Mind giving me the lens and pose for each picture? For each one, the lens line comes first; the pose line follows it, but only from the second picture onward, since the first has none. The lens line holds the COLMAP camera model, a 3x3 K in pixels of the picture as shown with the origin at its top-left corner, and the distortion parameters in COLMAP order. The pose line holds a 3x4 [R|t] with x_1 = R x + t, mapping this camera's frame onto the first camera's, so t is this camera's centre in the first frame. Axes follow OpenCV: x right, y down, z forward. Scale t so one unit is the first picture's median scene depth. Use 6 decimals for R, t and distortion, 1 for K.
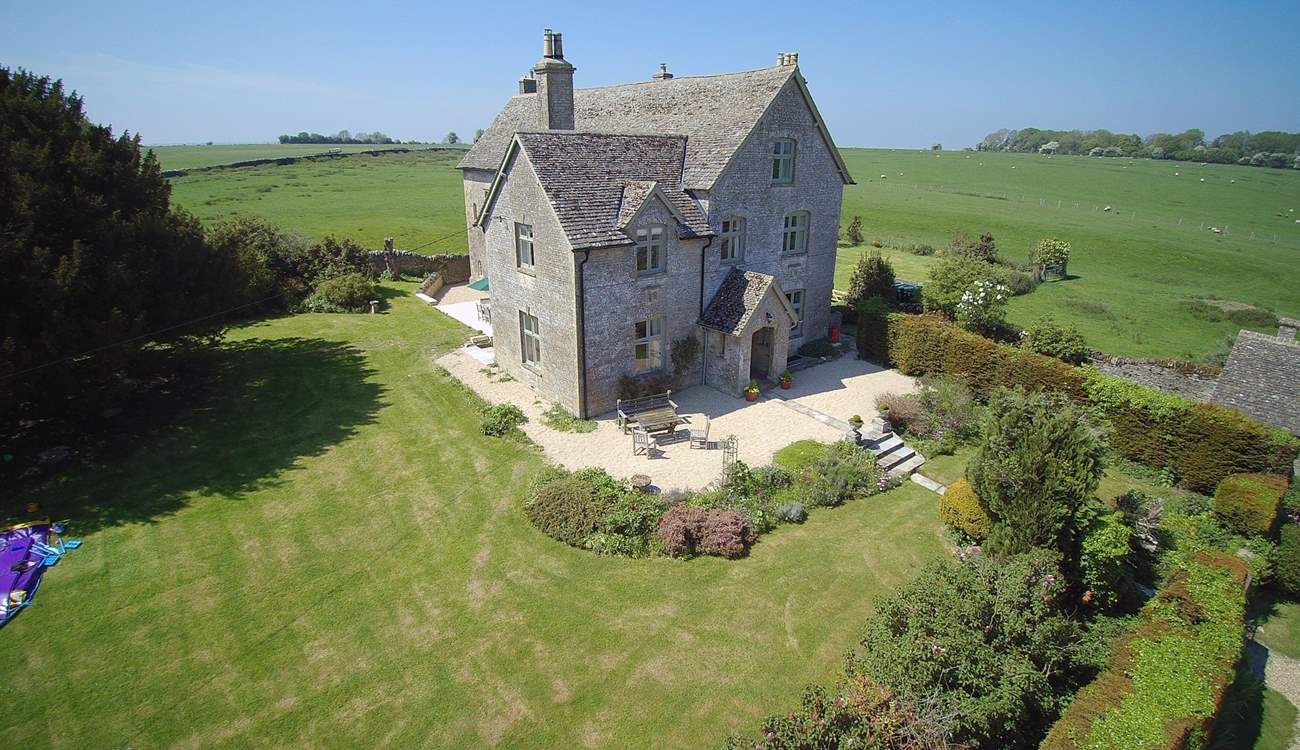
lens RADIAL K [[642.8, 0, 650.1], [0, 642.8, 358.5], [0, 0, 1]] dist [-0.018285, -0.025806]
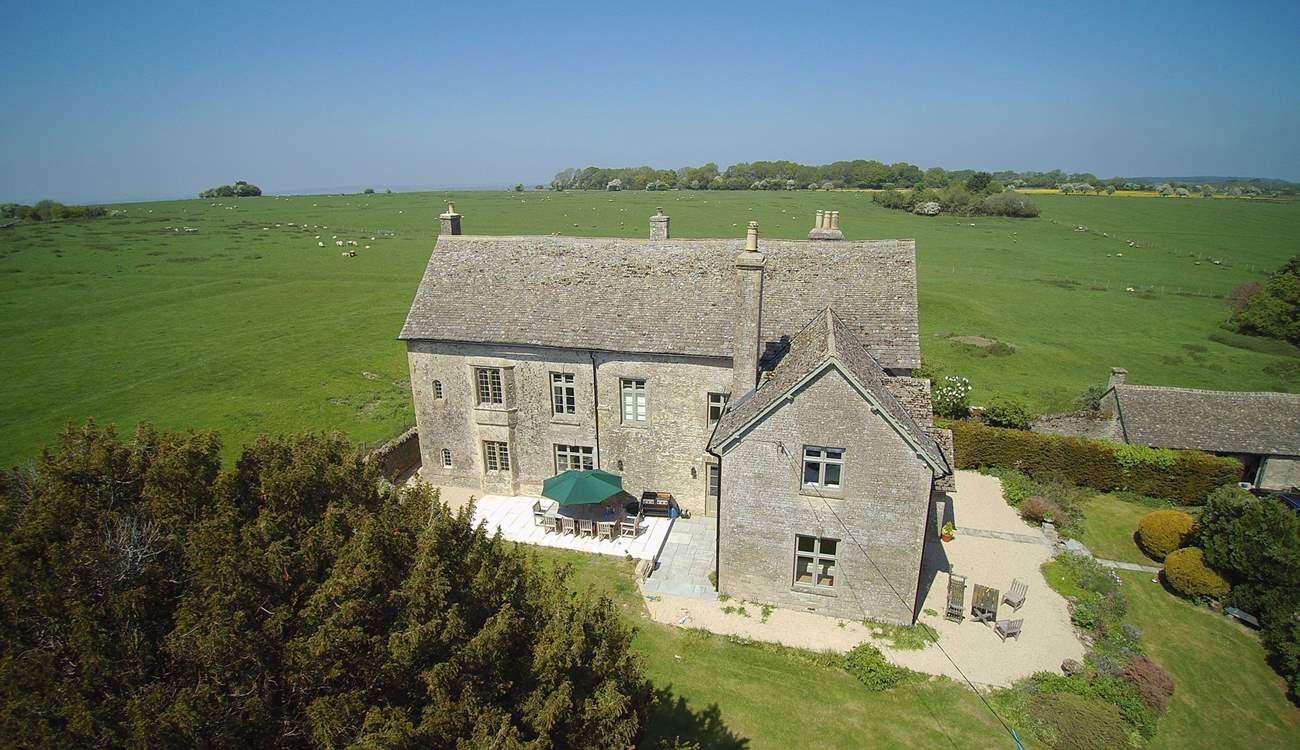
lens RADIAL K [[642.8, 0, 650.1], [0, 642.8, 358.5], [0, 0, 1]] dist [-0.018285, -0.025806]
pose [[0.800110, -0.183215, 0.571188, -0.069616], [0.211870, 0.977156, 0.016650, -0.031152], [-0.561190, 0.107696, 0.820650, 0.029407]]
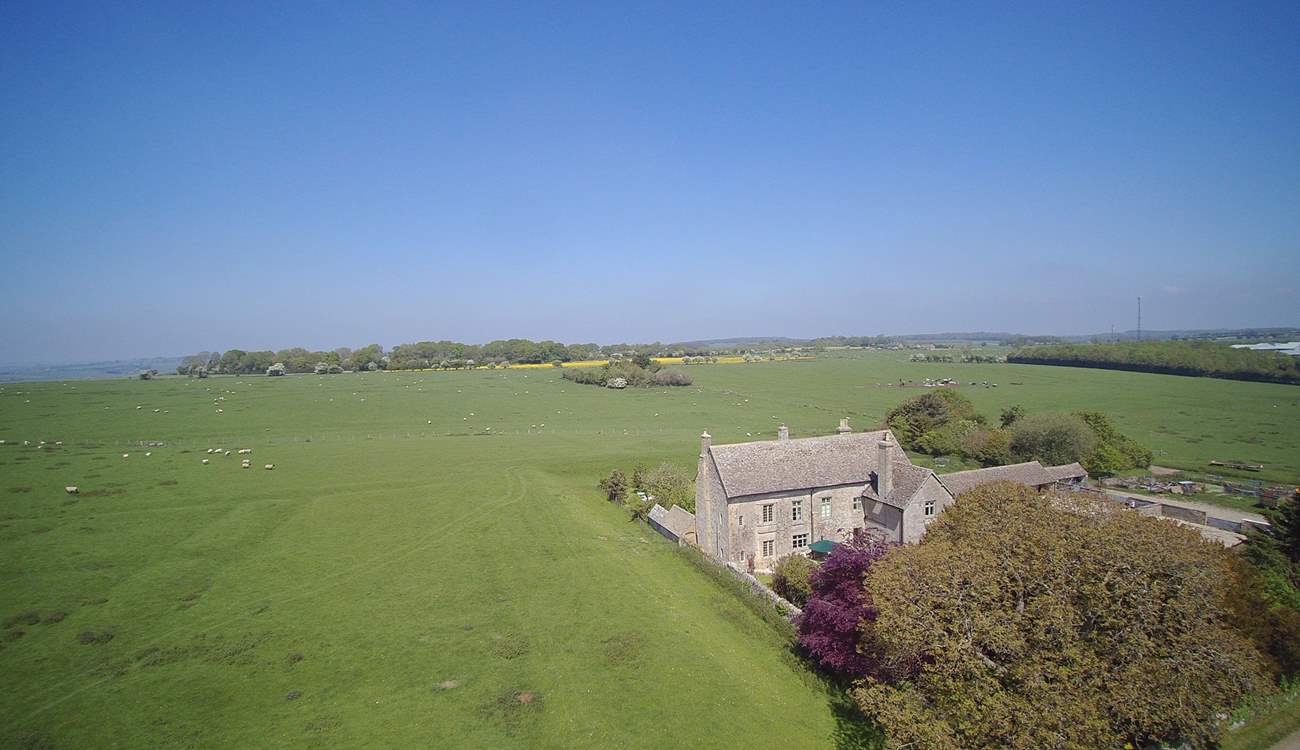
lens RADIAL K [[642.8, 0, 650.1], [0, 642.8, 358.5], [0, 0, 1]] dist [-0.018285, -0.025806]
pose [[0.334886, -0.049081, 0.940979, -0.245697], [0.330890, 0.941168, -0.068670, -0.077573], [-0.882249, 0.334357, 0.331425, 0.072408]]
